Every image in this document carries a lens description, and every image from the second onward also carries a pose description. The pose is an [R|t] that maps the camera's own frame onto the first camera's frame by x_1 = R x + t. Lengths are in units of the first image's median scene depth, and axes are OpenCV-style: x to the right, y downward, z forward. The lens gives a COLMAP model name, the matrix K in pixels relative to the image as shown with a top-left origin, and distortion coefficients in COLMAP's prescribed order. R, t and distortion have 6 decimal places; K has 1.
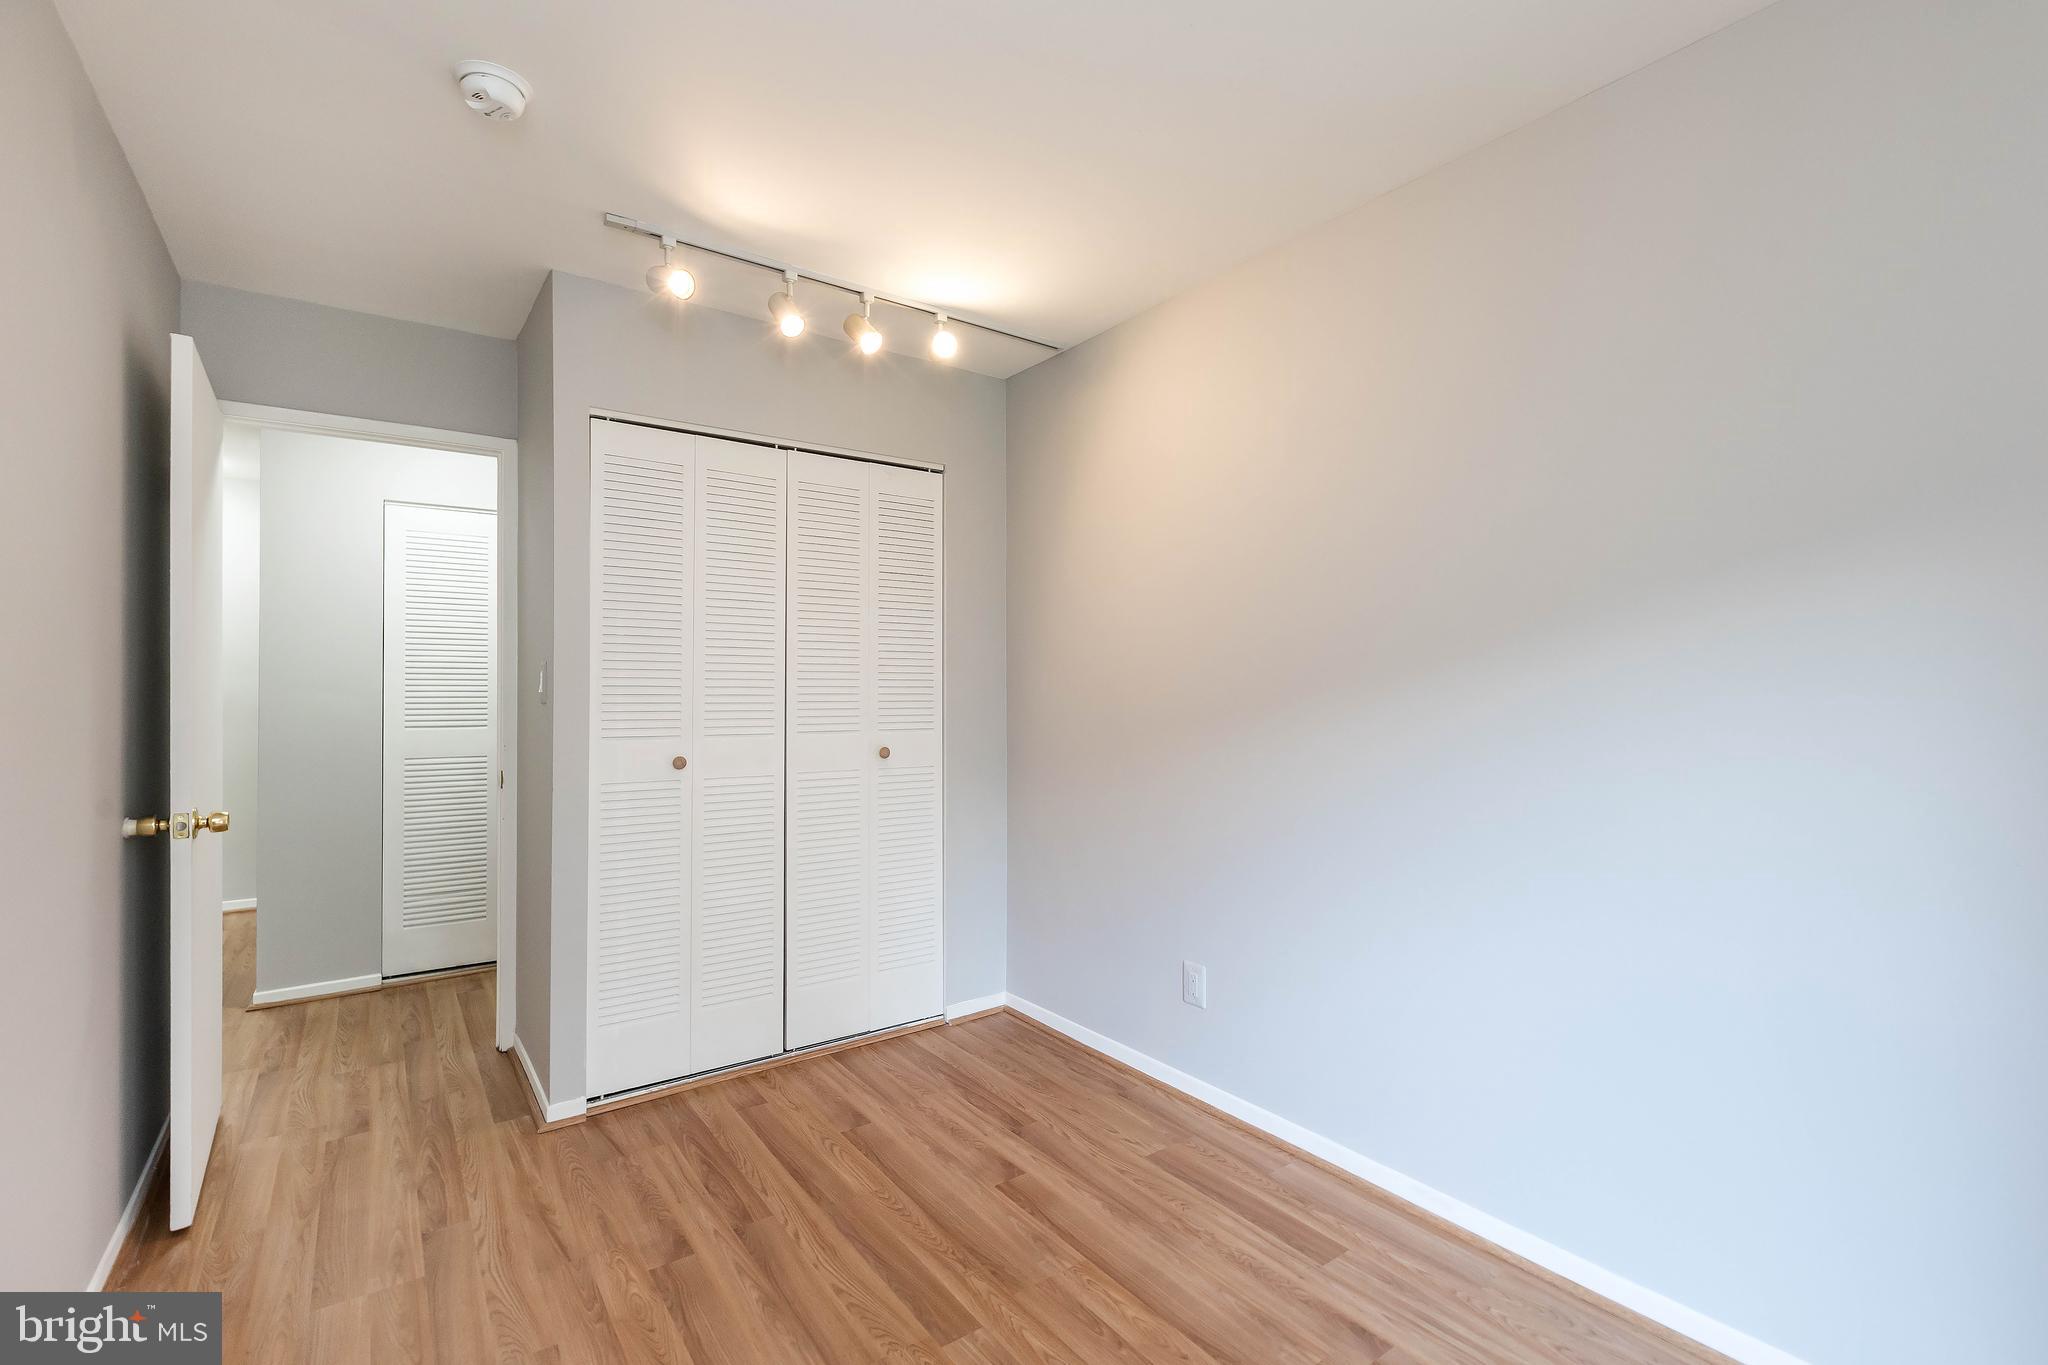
lens RADIAL K [[918.8, 0, 1026.9], [0, 918.8, 687.4], [0, 0, 1]] dist [0.001042, 0.000222]
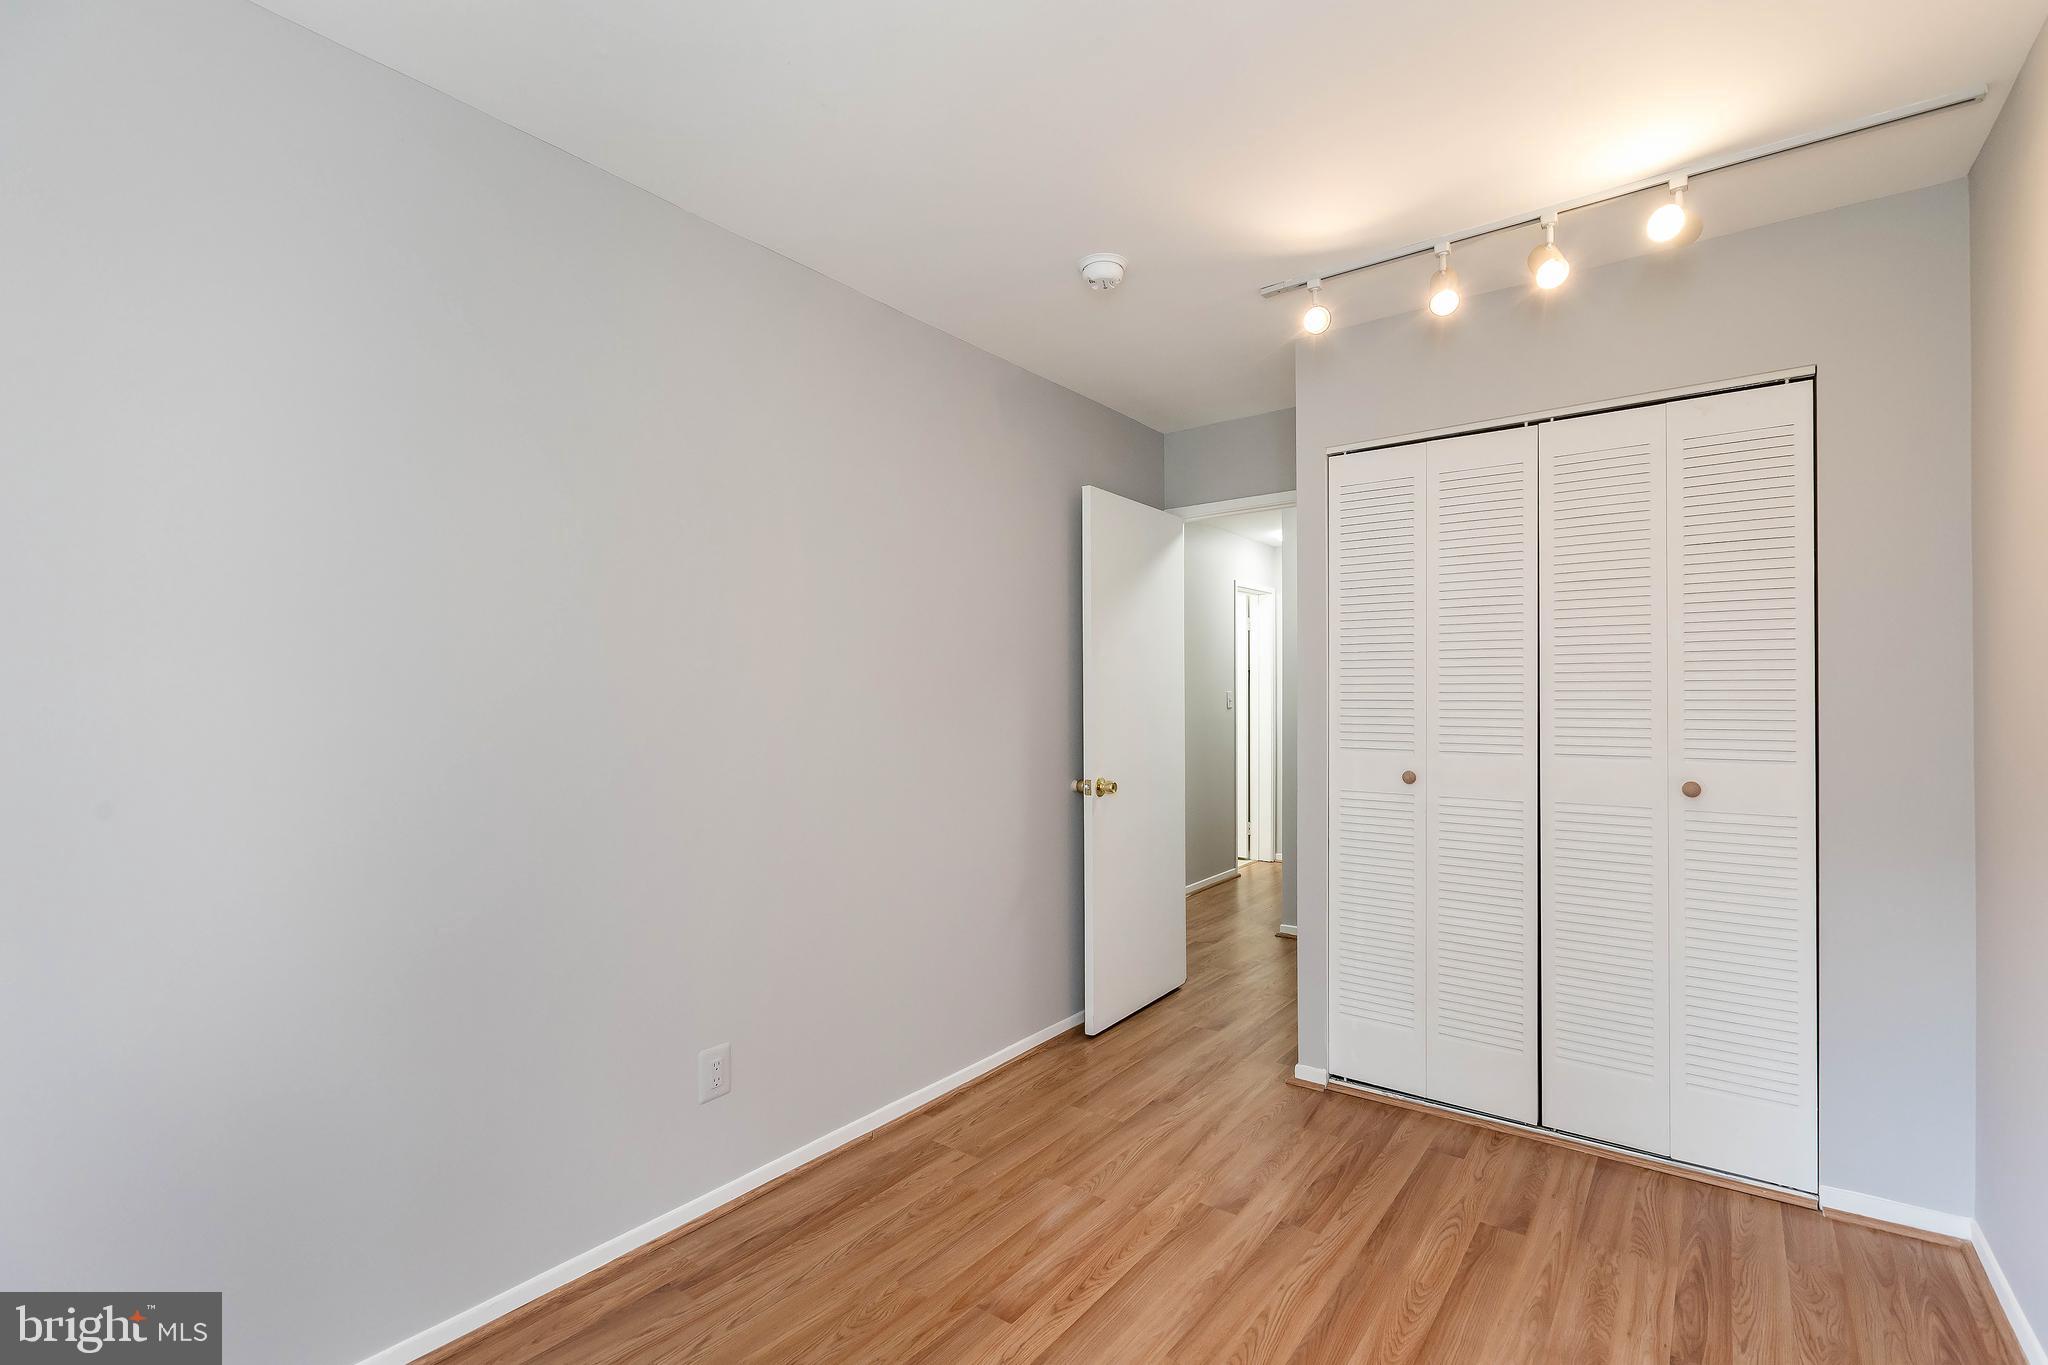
lens RADIAL K [[918.8, 0, 1024.6], [0, 918.8, 692.4], [0, 0, 1]] dist [0.001042, 0.000222]
pose [[0.286332, -0.007084, -0.958104, 0.475865], [0.009048, 0.999948, -0.004690, -0.009483], [0.958088, -0.007326, 0.286381, 0.332170]]
